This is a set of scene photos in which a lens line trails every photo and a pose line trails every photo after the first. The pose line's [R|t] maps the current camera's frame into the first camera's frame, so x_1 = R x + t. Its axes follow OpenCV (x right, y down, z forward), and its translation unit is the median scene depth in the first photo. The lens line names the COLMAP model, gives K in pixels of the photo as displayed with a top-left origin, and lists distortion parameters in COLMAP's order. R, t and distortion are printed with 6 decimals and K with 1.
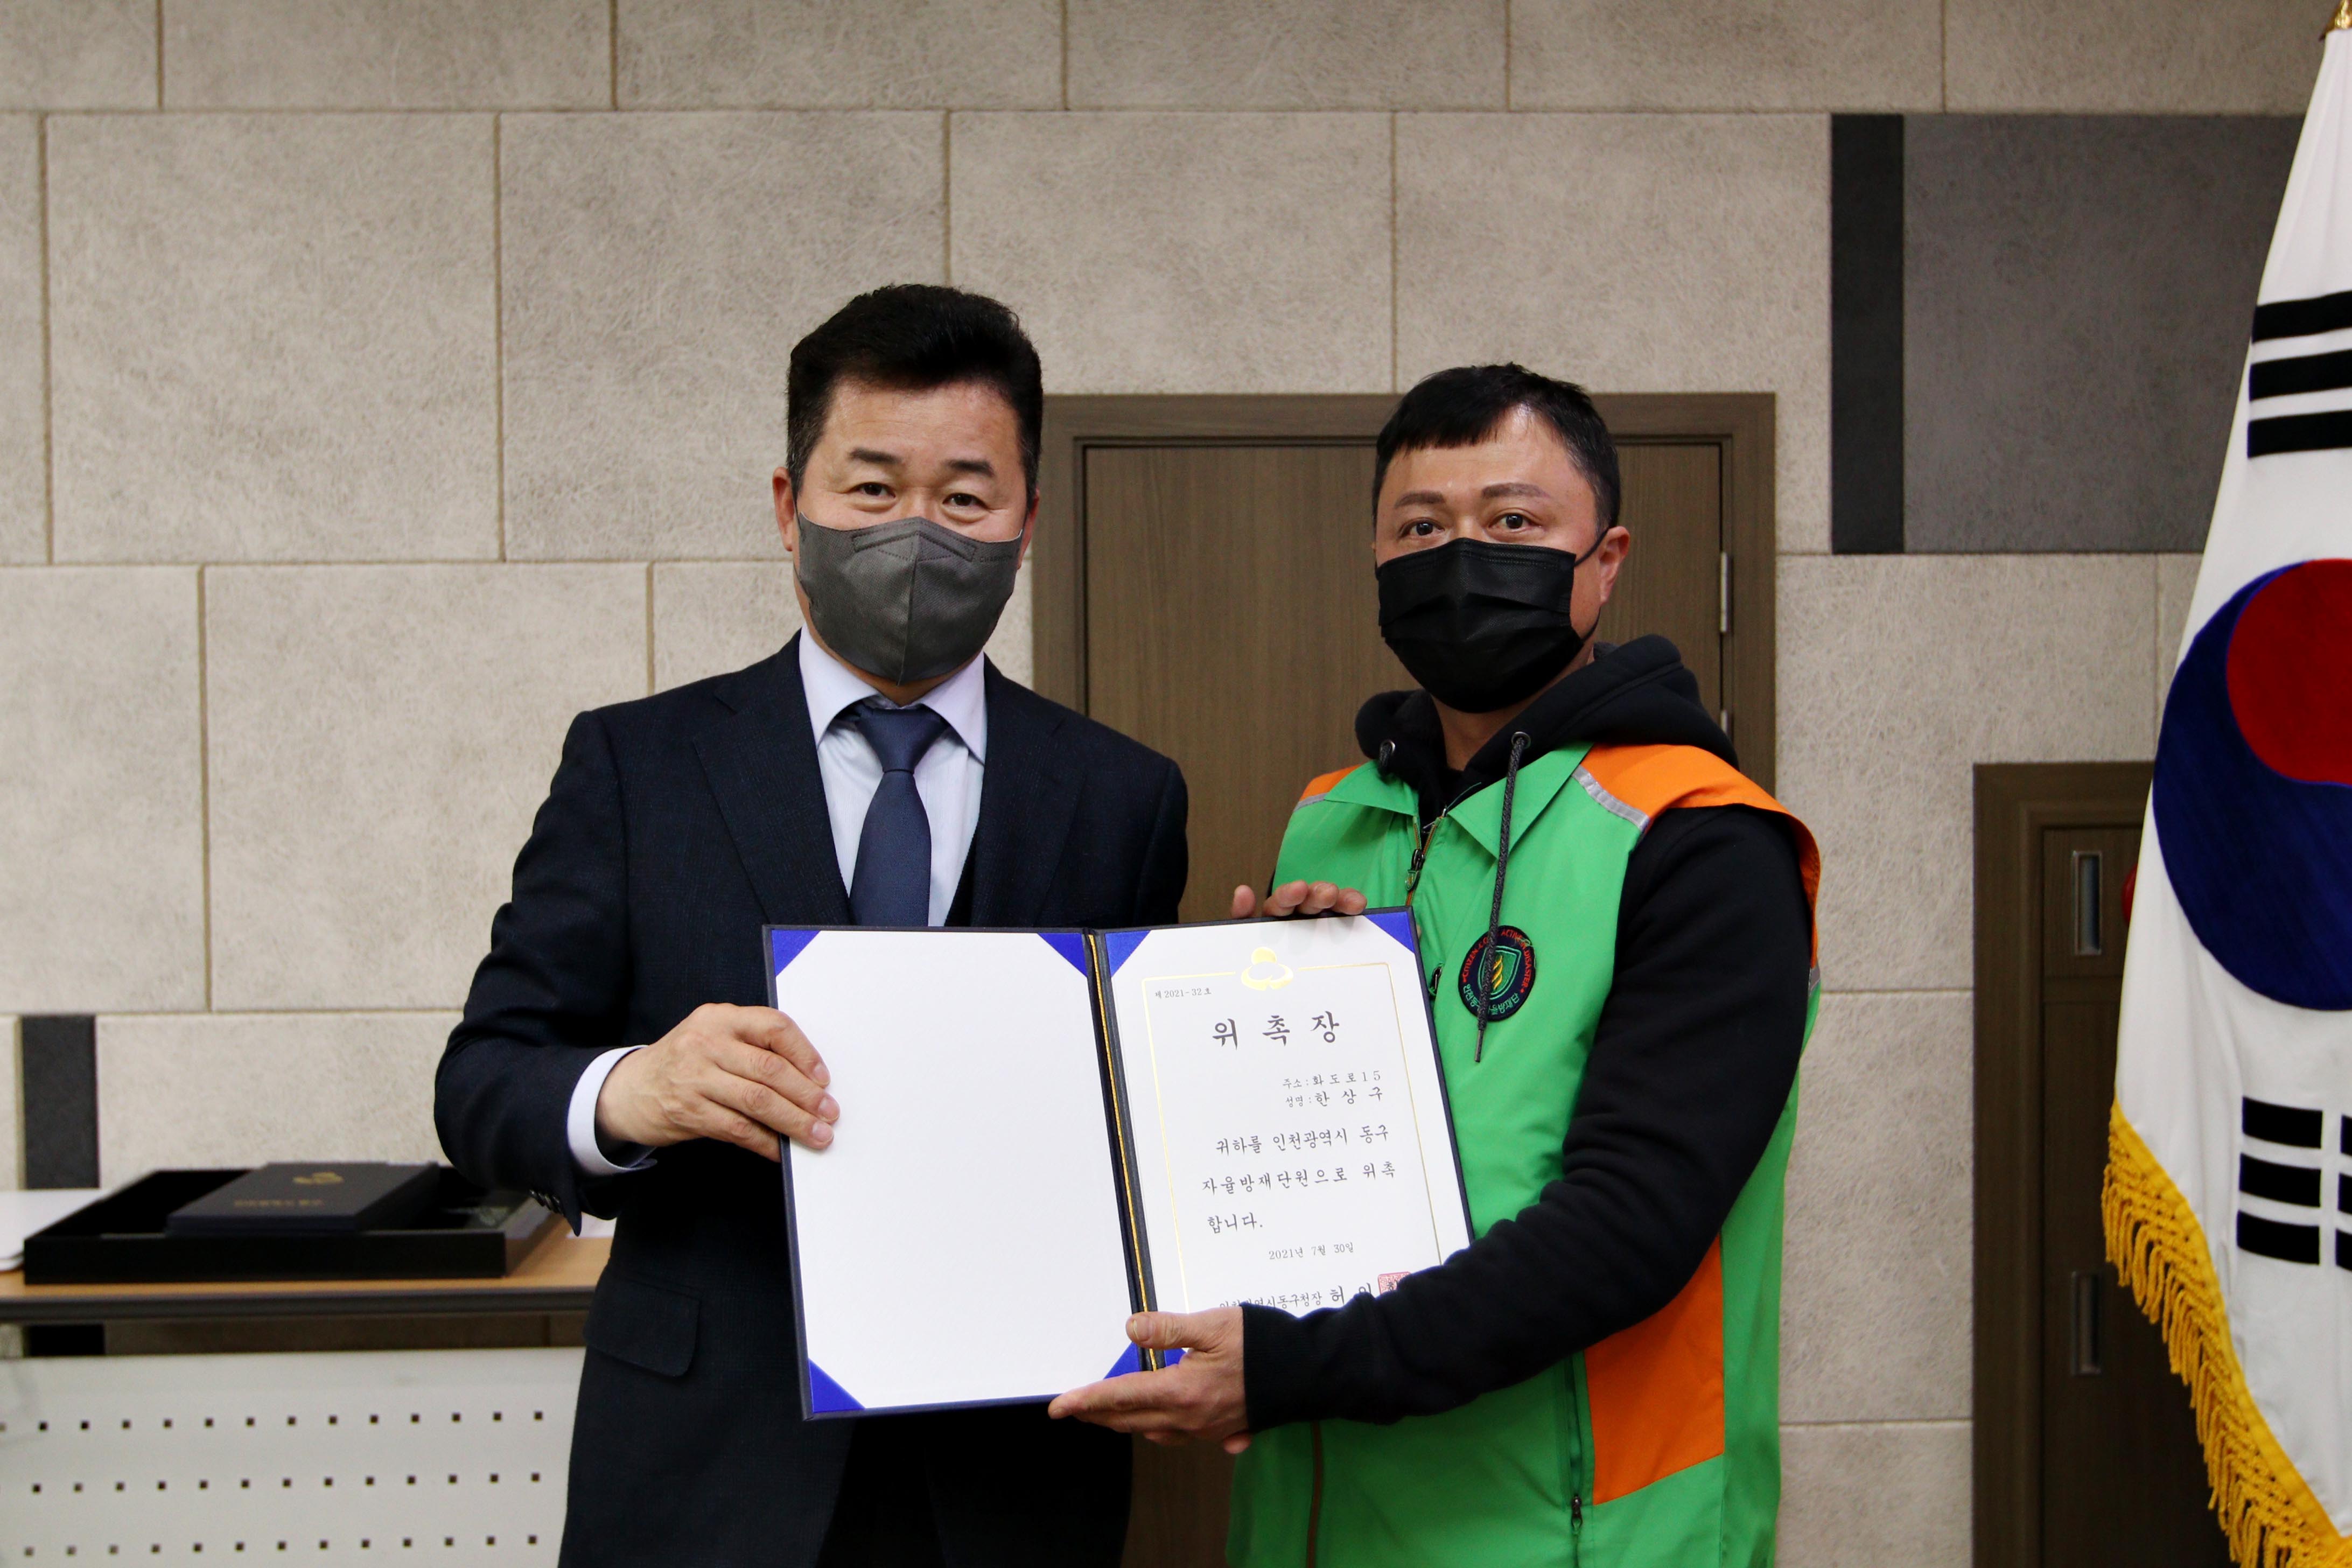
lens RADIAL K [[2375.9, 0, 1166.2], [0, 2375.9, 741.0], [0, 0, 1]] dist [-0.056155, 0.063670]
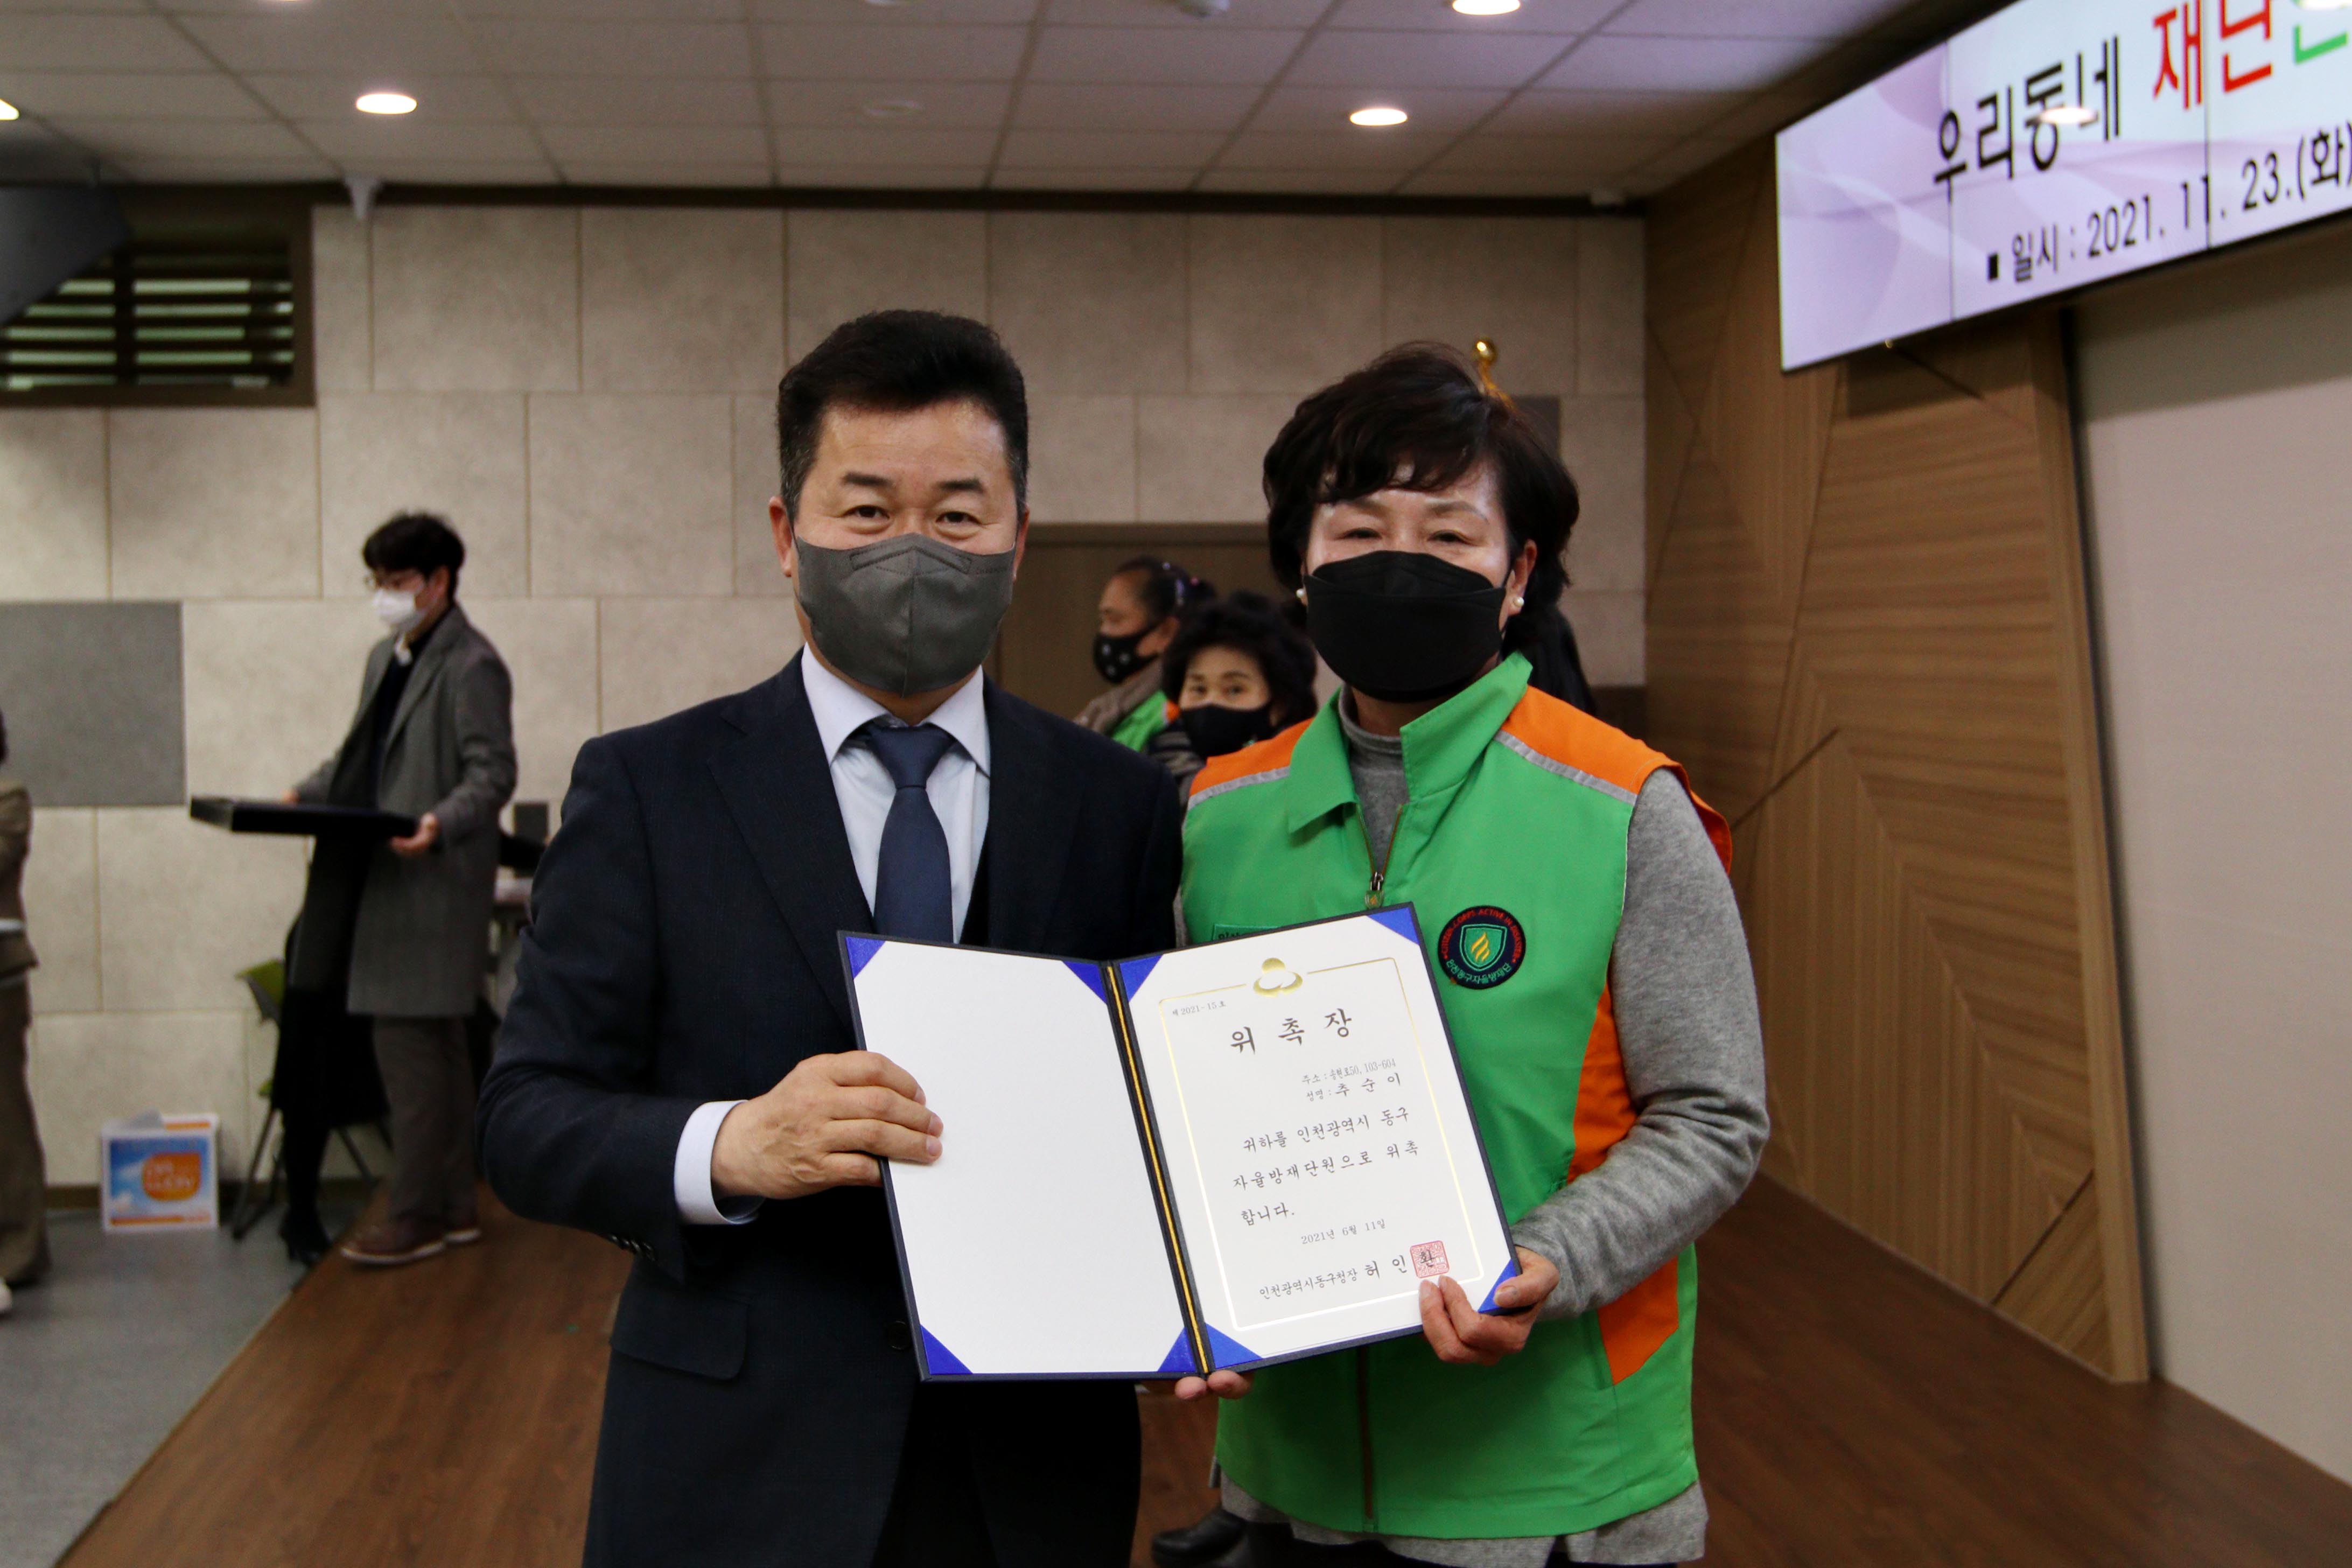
lens RADIAL K [[2727.0, 0, 1165.8], [0, 2727.0, 760.8], [0, 0, 1]] dist [-0.047837, 0.072499]
pose [[0.997326, -0.002353, 0.073037, -0.065636], [0.001546, 0.999937, 0.011103, 0.049729], [-0.073059, -0.010960, 0.997267, -1.581564]]
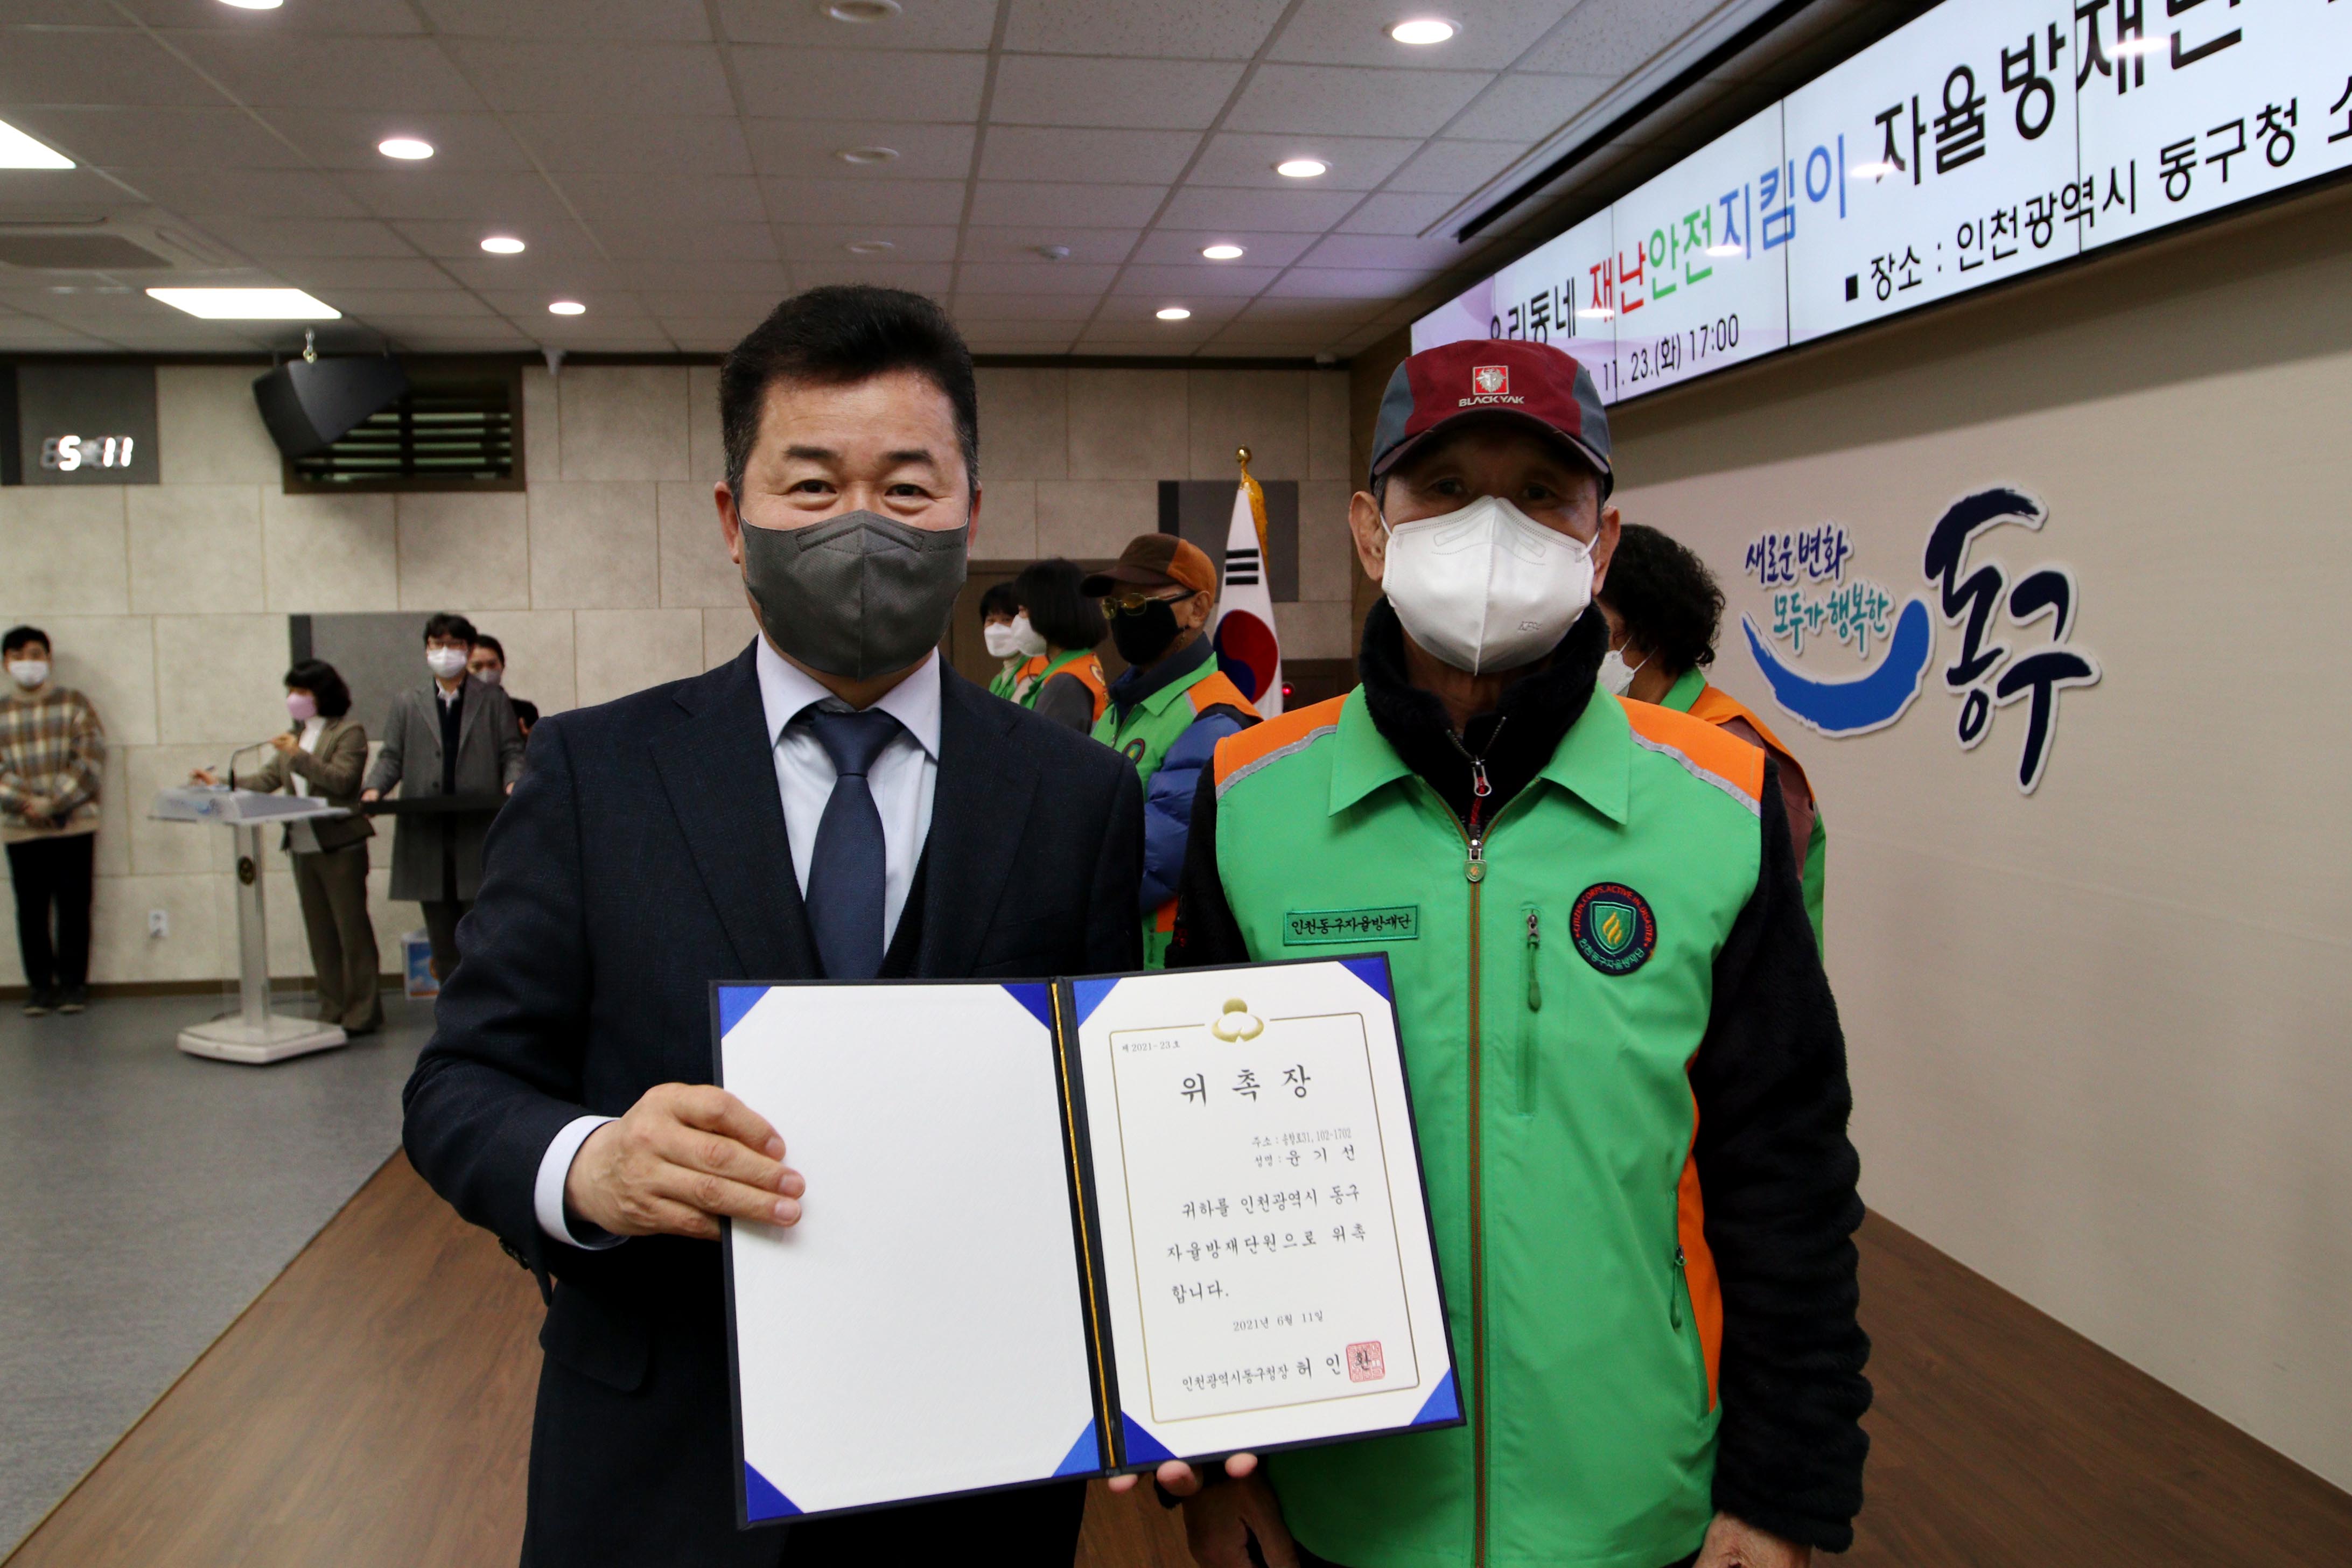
lens RADIAL K [[1832.1, 0, 1184.9], [0, 1832.1, 749.6], [0, 0, 1]] dist [-0.075715, 0.054095]
pose [[0.993503, -0.011846, 0.113186, 0.000538], [0.008560, 0.999529, 0.029480, 0.063487], [-0.113481, -0.028319, 0.993136, -1.826923]]
